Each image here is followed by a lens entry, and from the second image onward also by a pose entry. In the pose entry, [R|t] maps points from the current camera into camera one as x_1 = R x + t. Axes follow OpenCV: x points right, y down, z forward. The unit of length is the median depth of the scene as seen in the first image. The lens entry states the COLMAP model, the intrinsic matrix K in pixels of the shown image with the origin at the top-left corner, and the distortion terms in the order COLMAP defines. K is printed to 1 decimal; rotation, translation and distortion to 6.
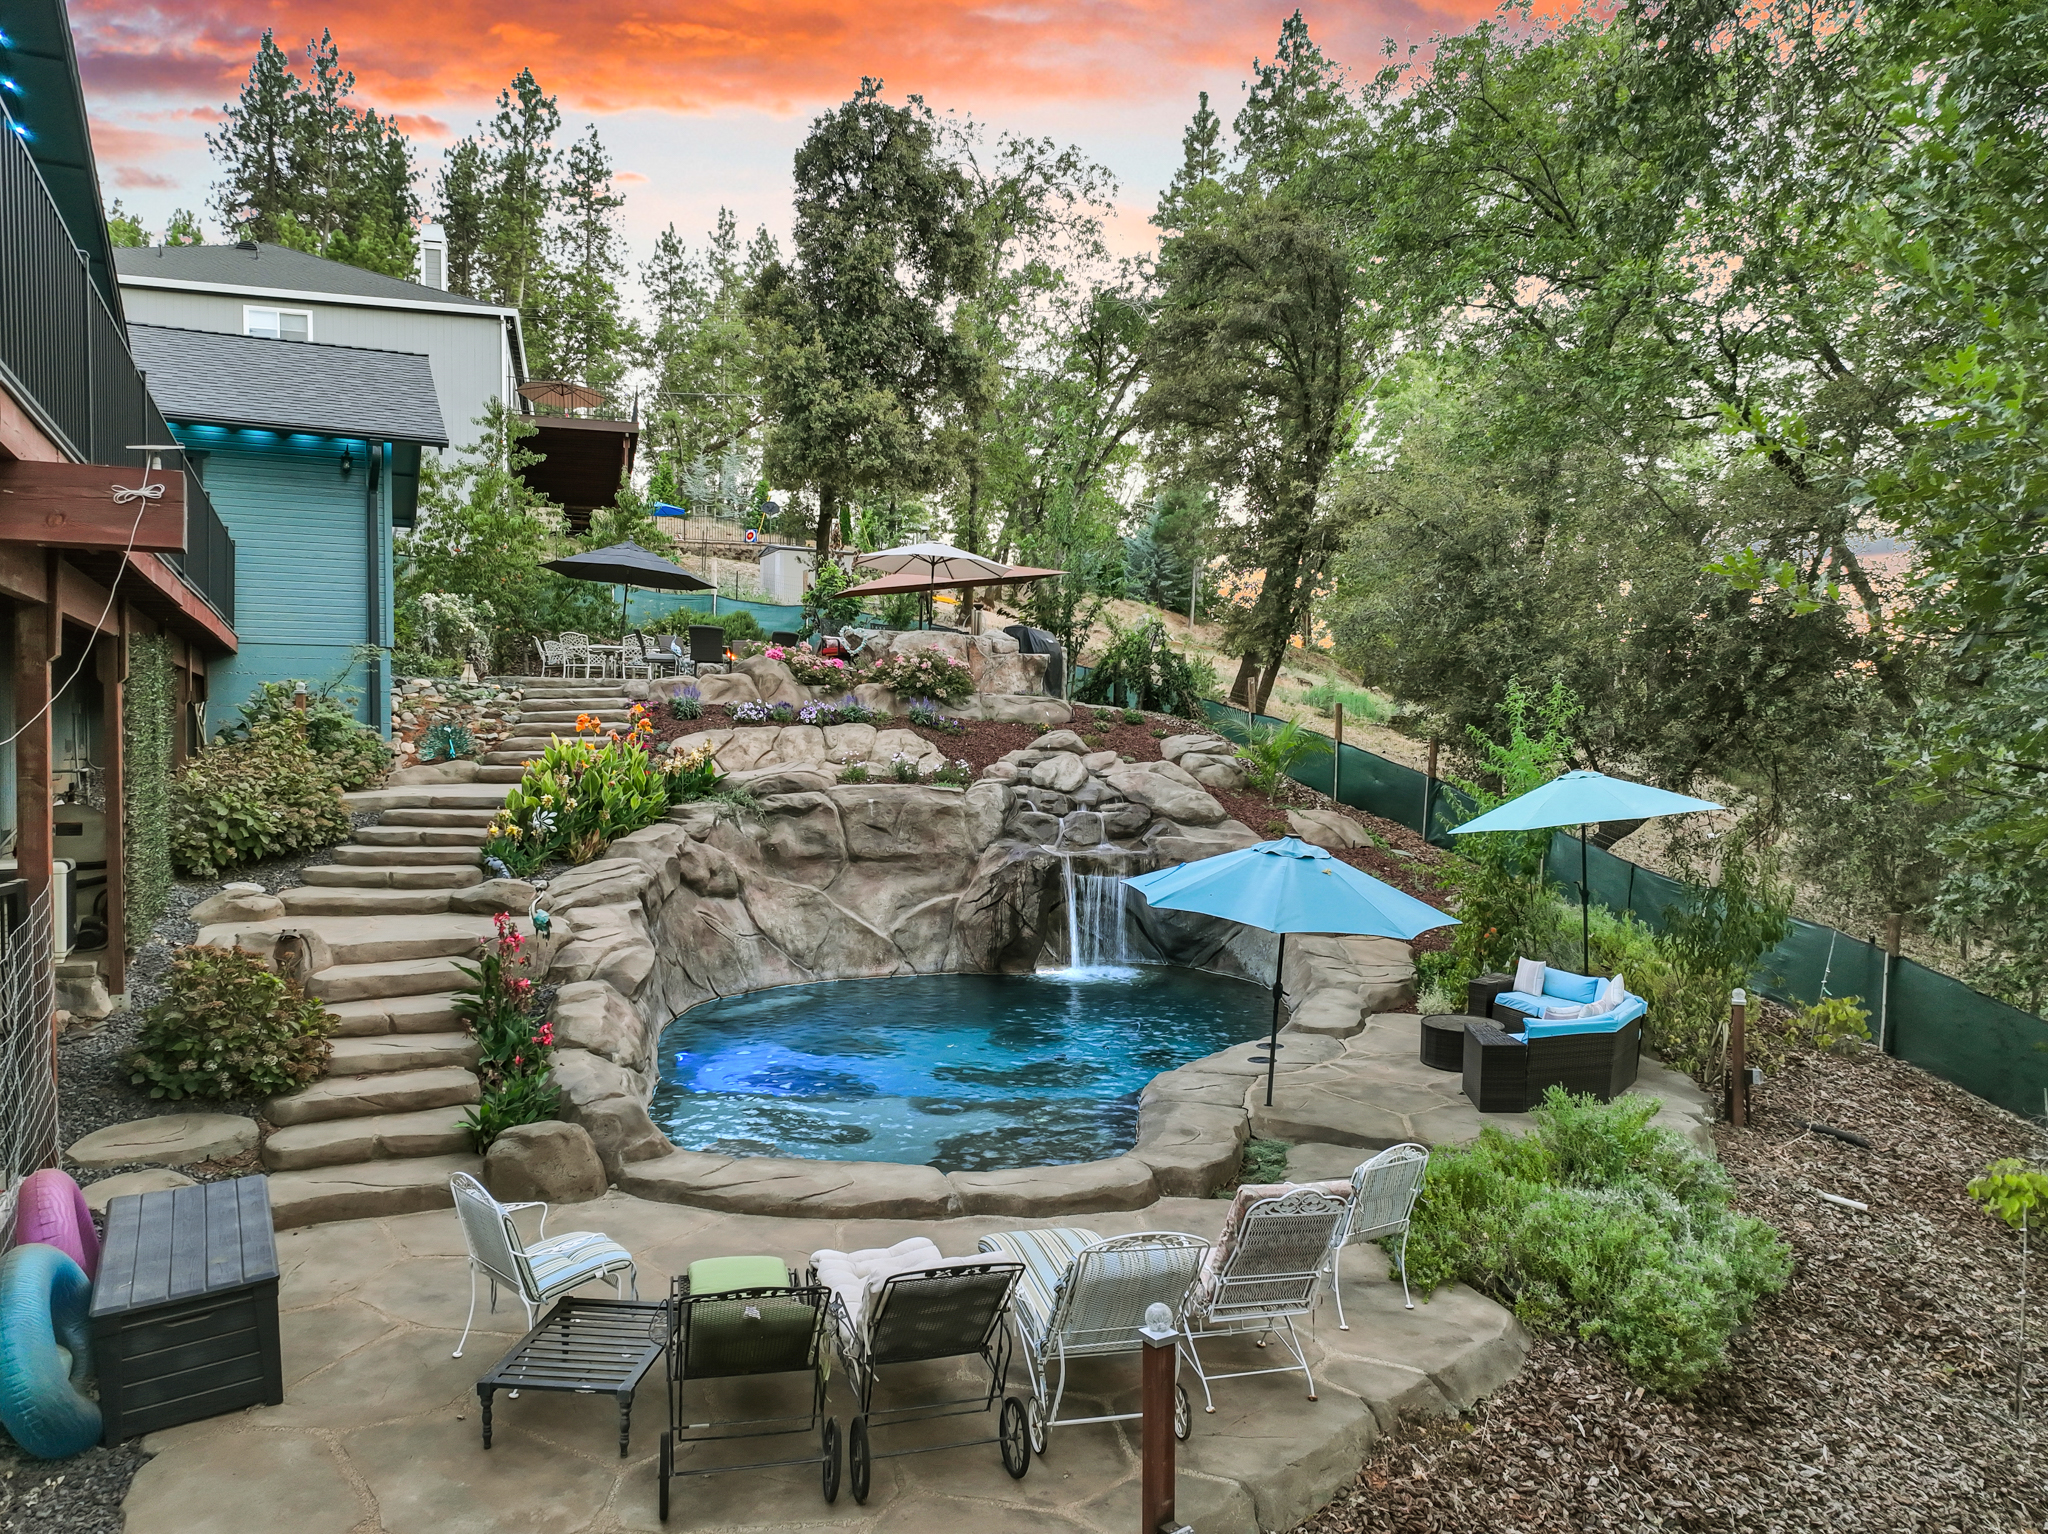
lens RADIAL K [[1439.2, 0, 1019.8], [0, 1439.2, 762.1], [0, 0, 1]] dist [-0.008086, 0.022601]
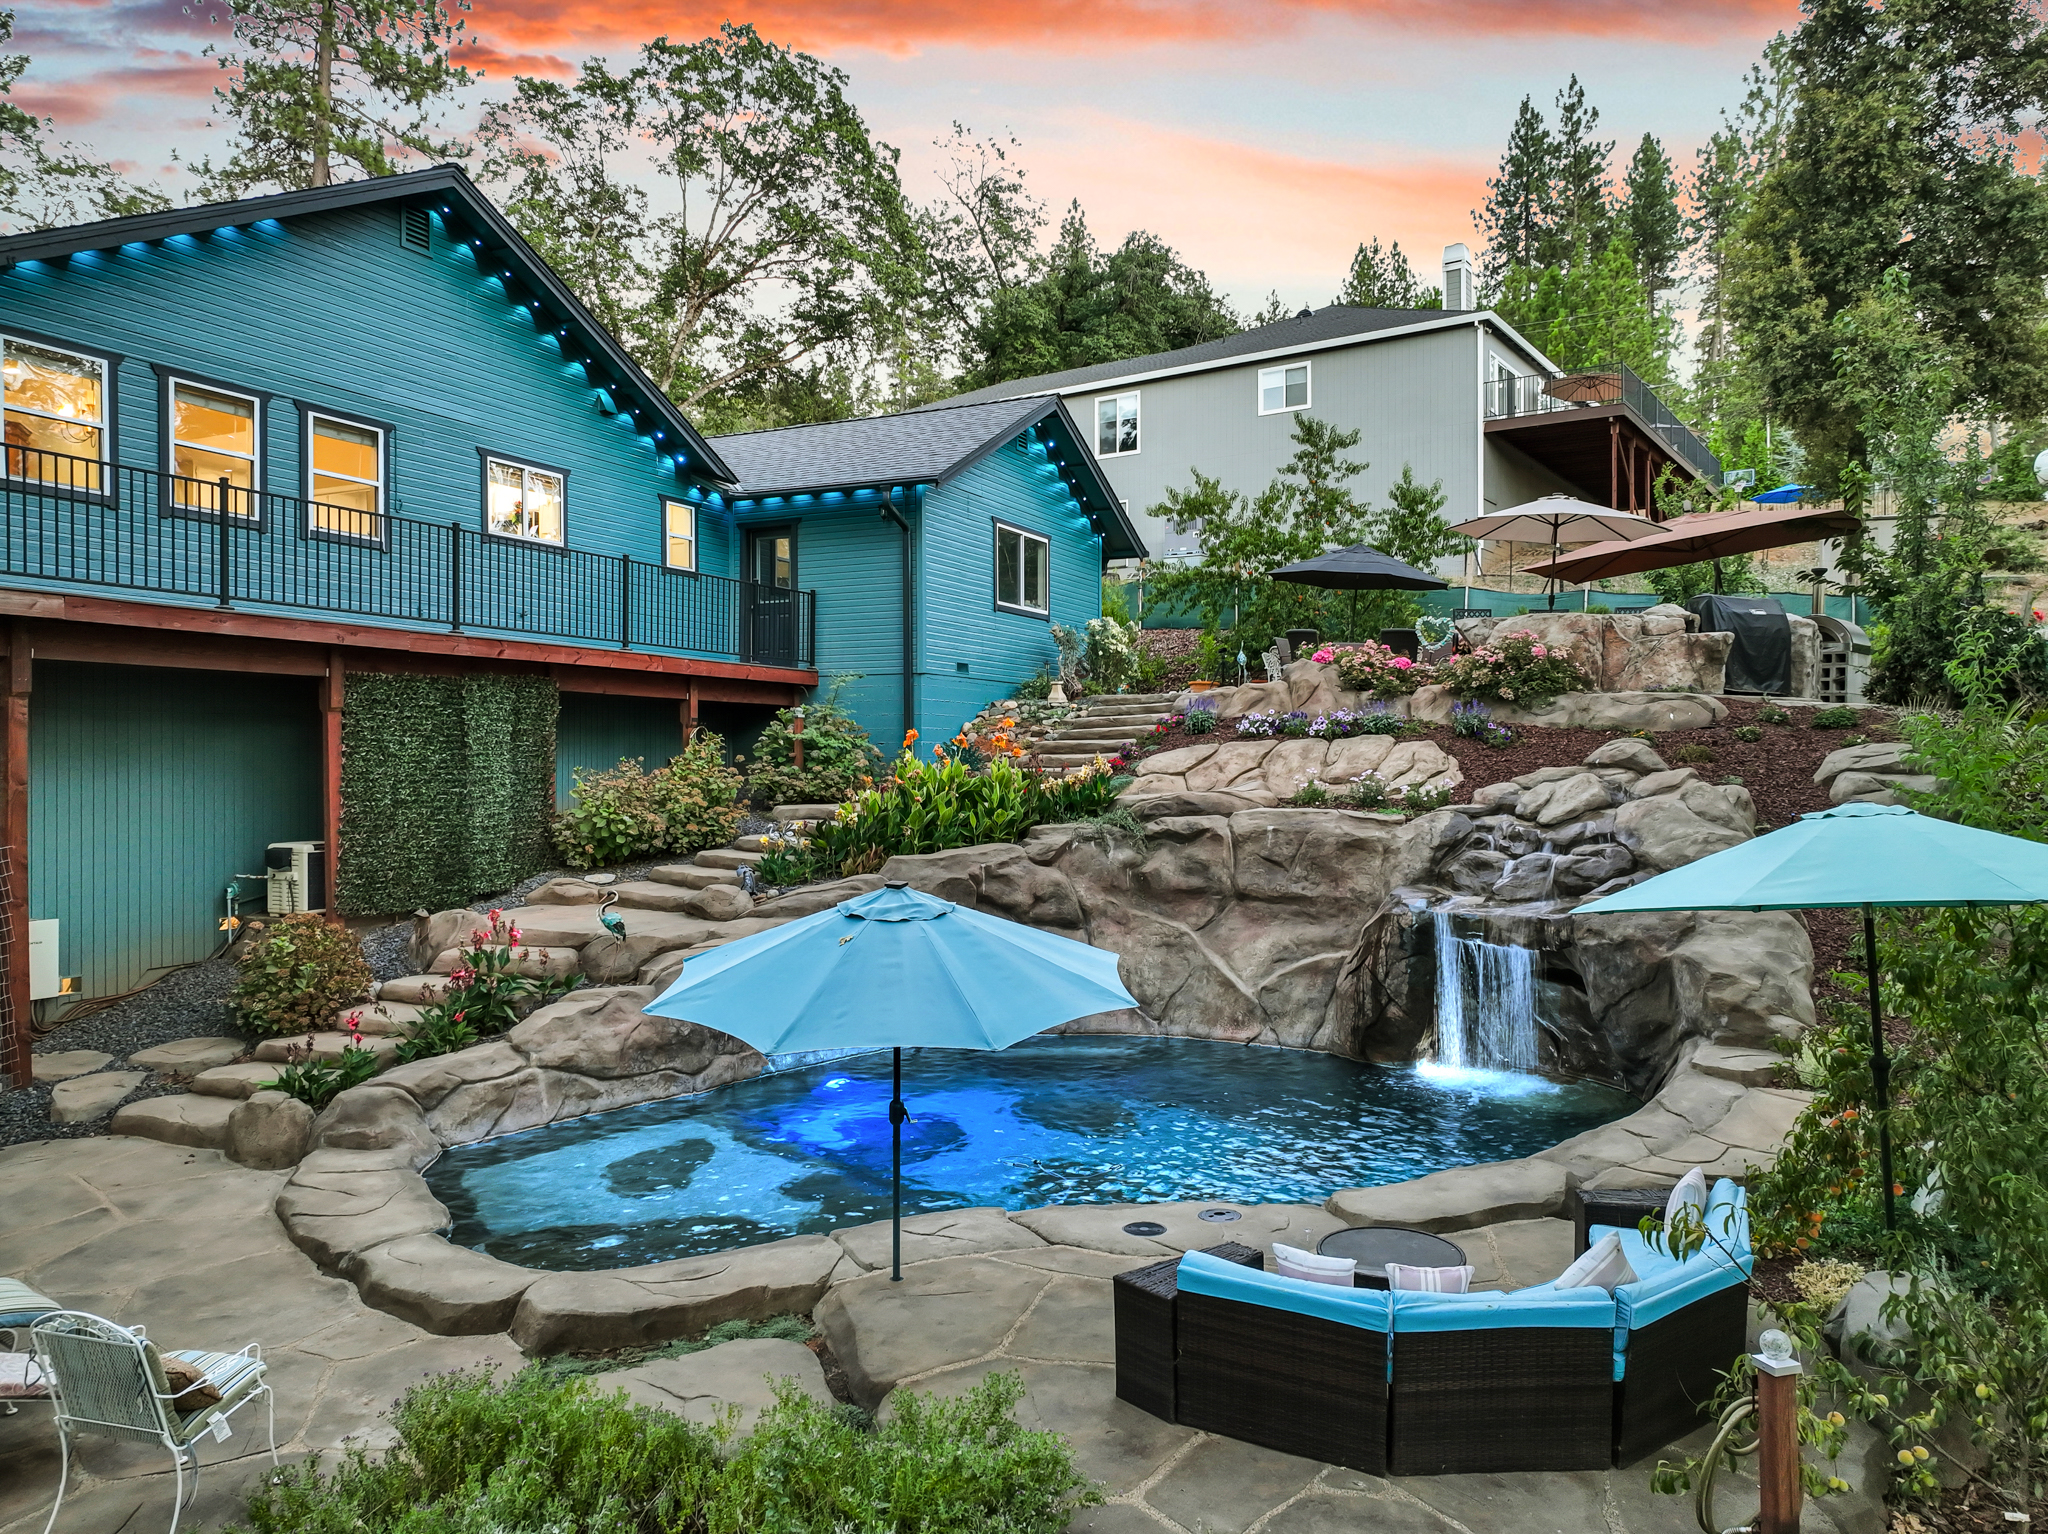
lens RADIAL K [[1439.2, 0, 1030.6], [0, 1439.2, 765.8], [0, 0, 1]] dist [-0.008086, 0.022601]
pose [[0.625241, -0.002581, -0.780428, 0.389770], [-0.010318, 0.999880, -0.011573, 0.002019], [0.780364, 0.015289, 0.625139, 0.326183]]
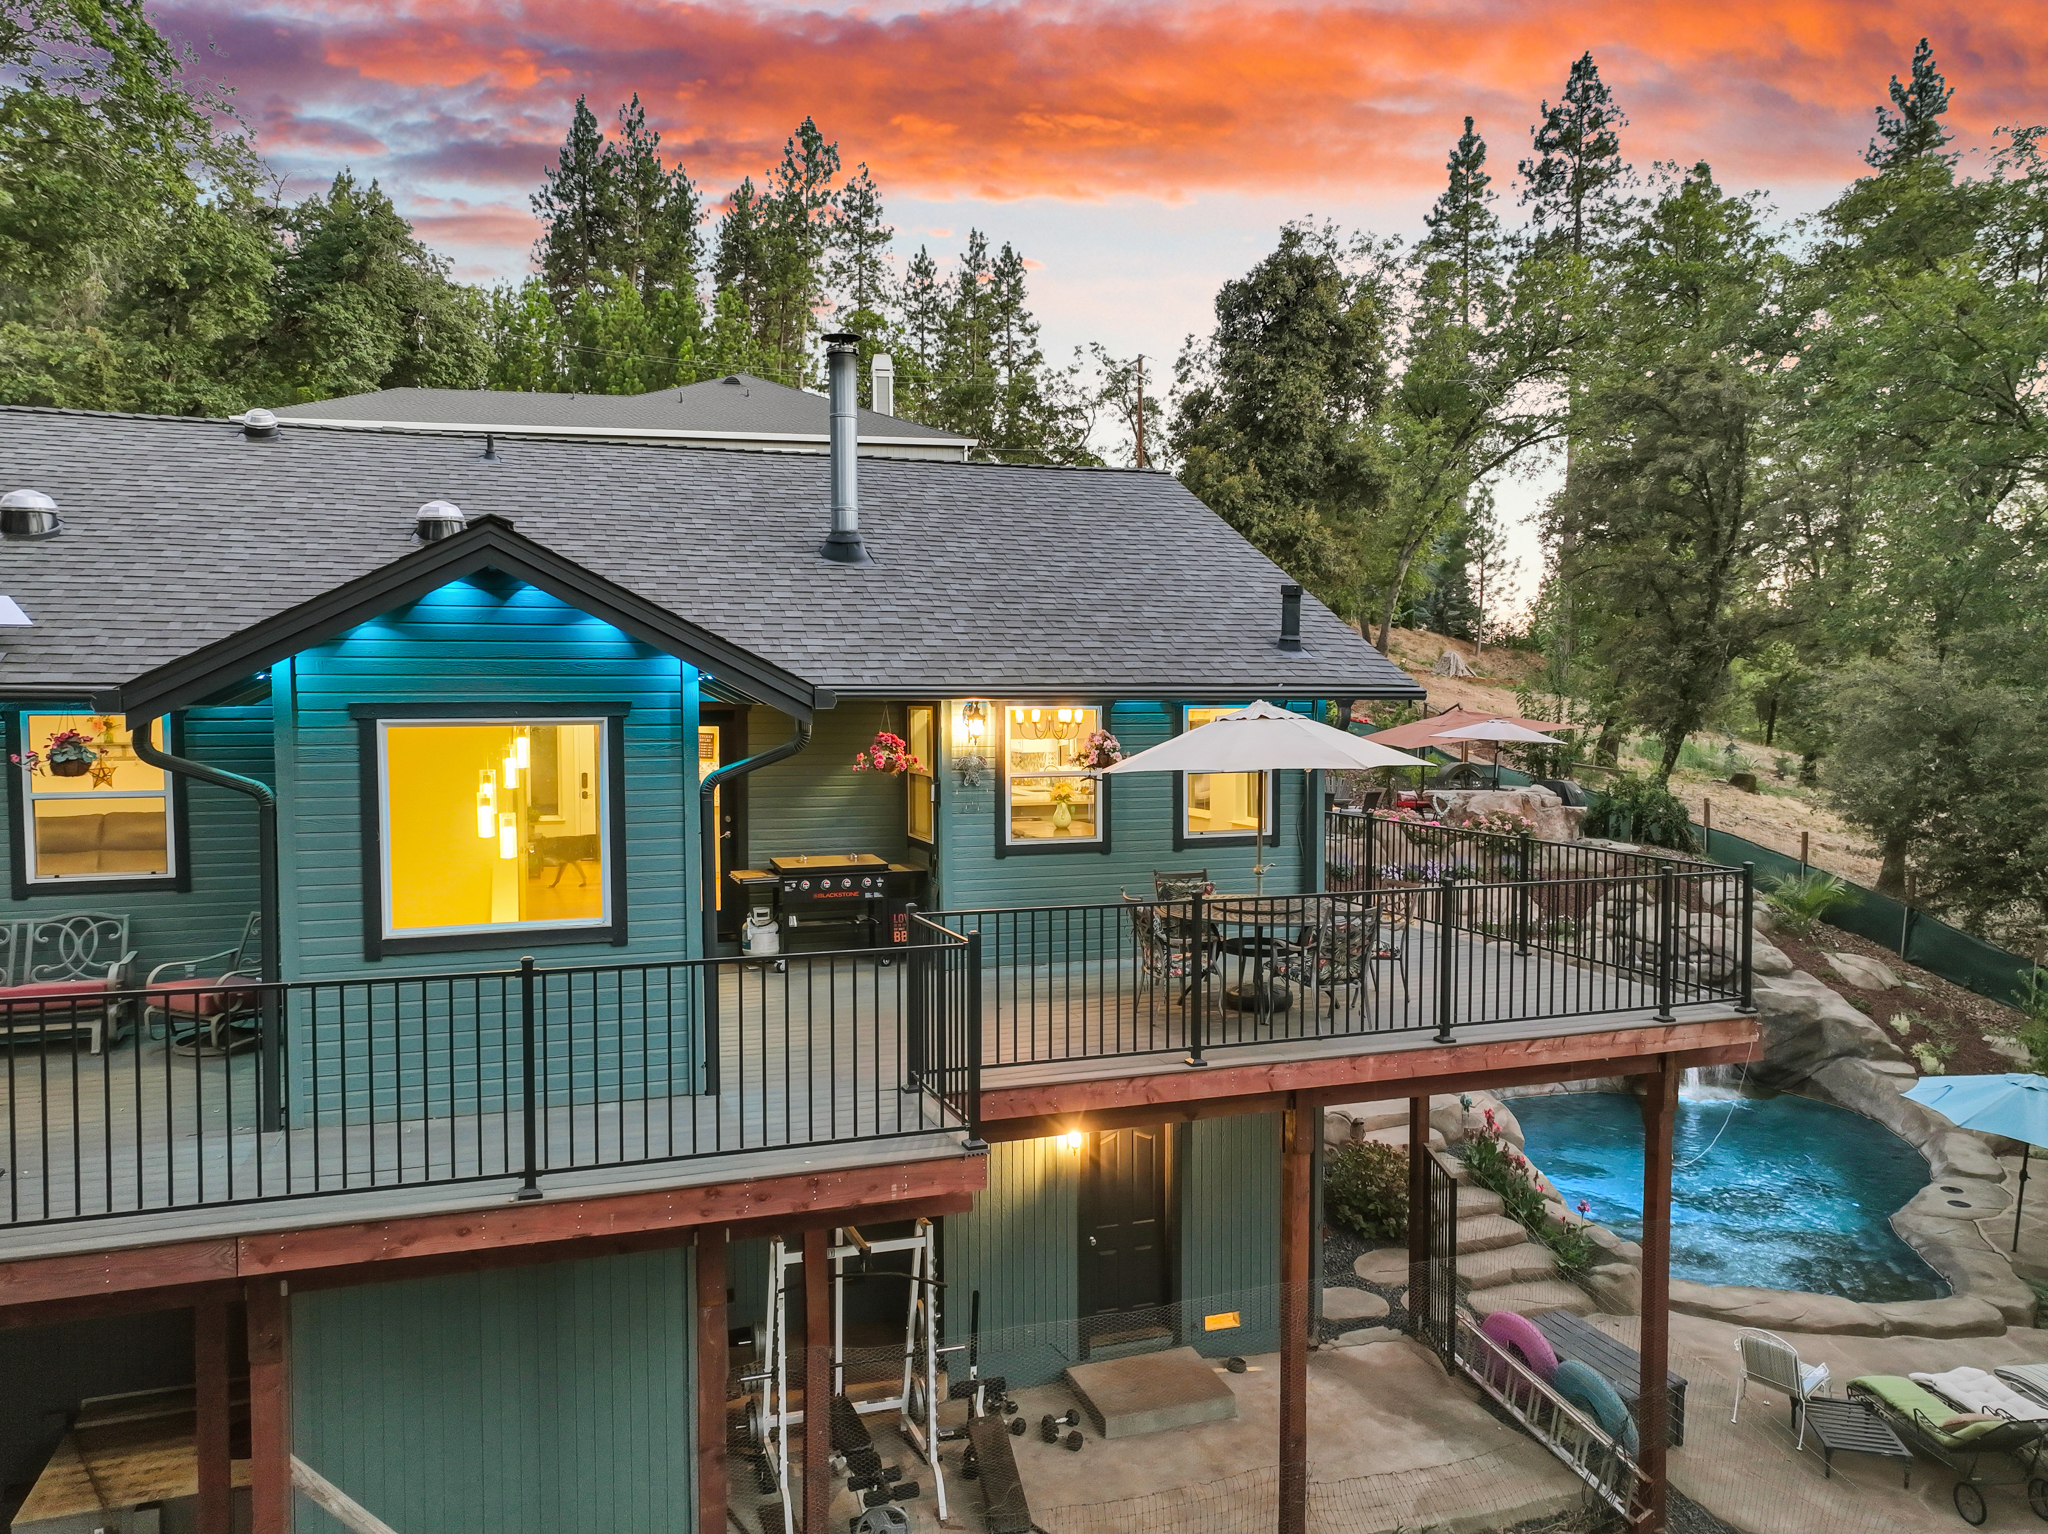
lens RADIAL K [[1439.2, 0, 1023.1], [0, 1439.2, 762.7], [0, 0, 1]] dist [-0.008086, 0.022601]
pose [[0.994036, 0.001554, -0.109042, -0.356859], [0.001312, 0.999656, 0.026213, -0.160184], [0.109045, -0.026200, 0.993691, -0.303863]]
